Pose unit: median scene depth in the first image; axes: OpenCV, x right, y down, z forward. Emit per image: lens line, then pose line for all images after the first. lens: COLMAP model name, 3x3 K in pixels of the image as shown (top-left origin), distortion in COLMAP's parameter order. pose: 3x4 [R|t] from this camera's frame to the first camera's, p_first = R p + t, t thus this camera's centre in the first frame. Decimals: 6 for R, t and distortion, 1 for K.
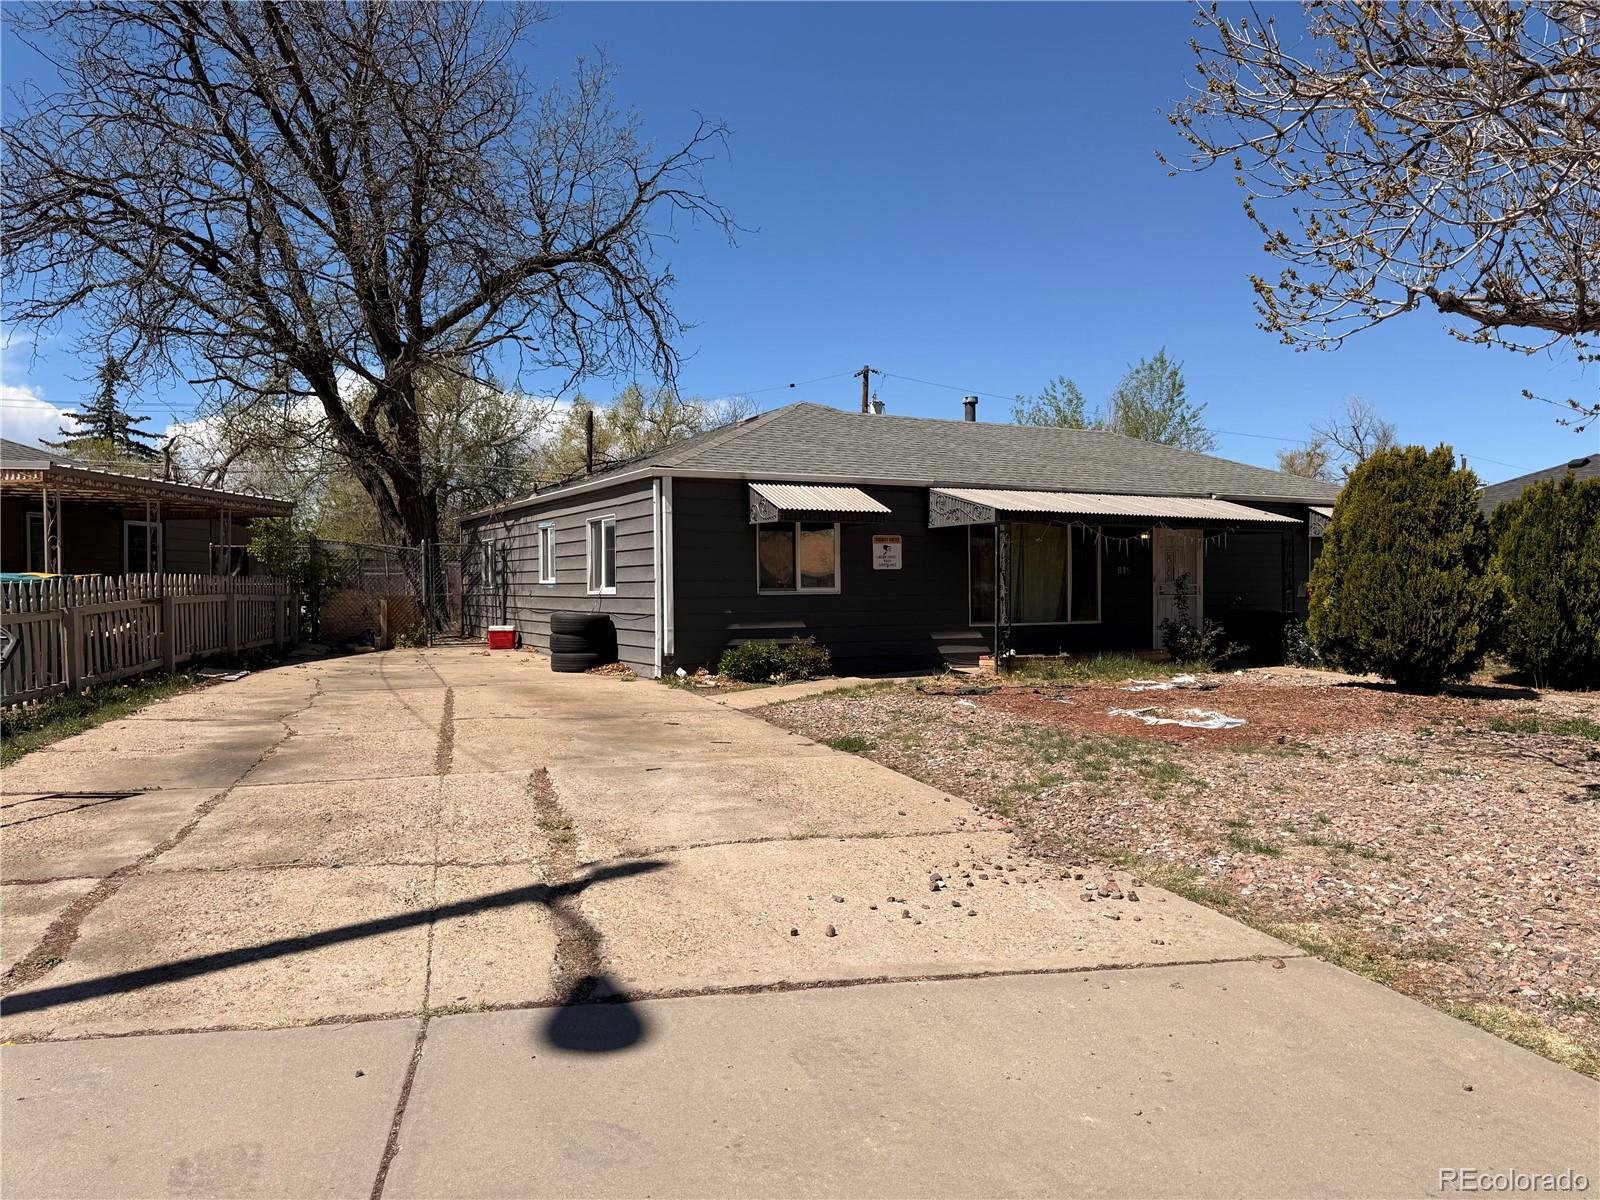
lens RADIAL K [[1139.6, 0, 802.7], [0, 1139.6, 601.6], [0, 0, 1]] dist [-0.013143, -0.014227]
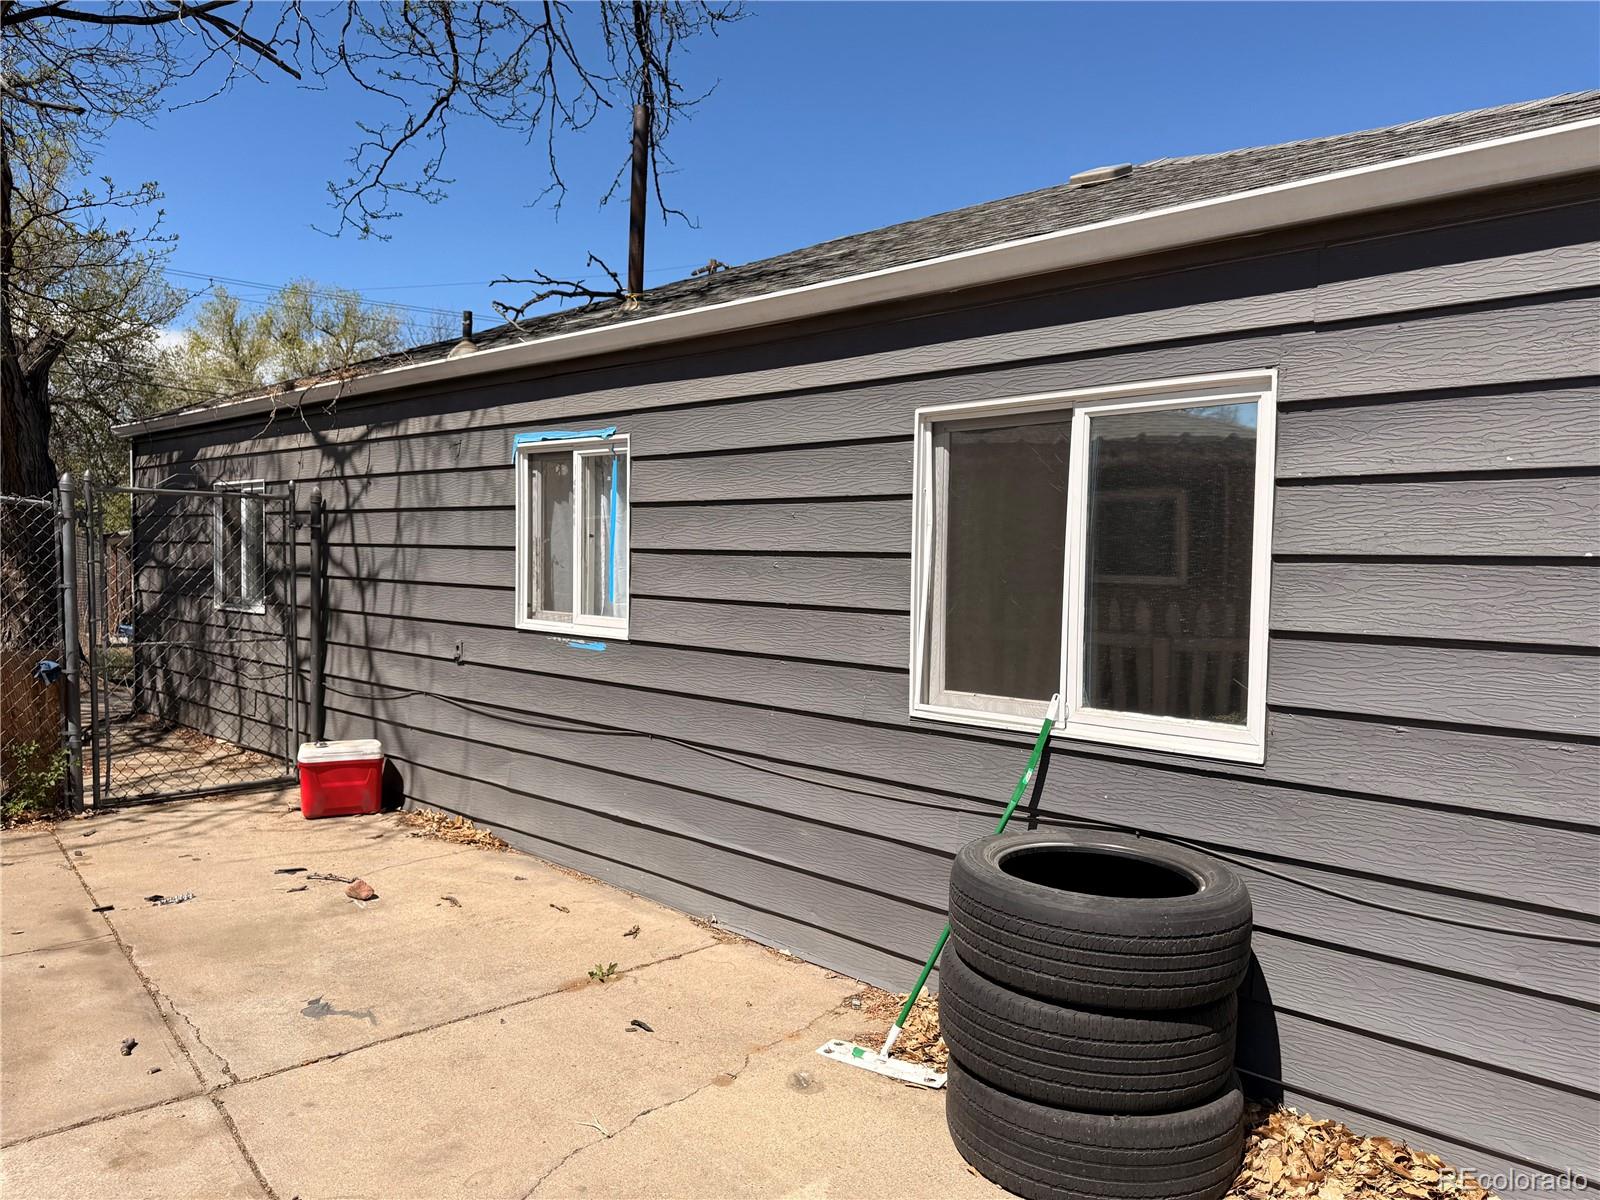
lens RADIAL K [[1139.6, 0, 796.8], [0, 1139.6, 600.4], [0, 0, 1]] dist [-0.013143, -0.014227]
pose [[0.949319, 0.005010, 0.314273, -0.232789], [-0.015006, 0.999455, 0.029395, -0.030635], [-0.313955, -0.032622, 0.948877, 0.620102]]
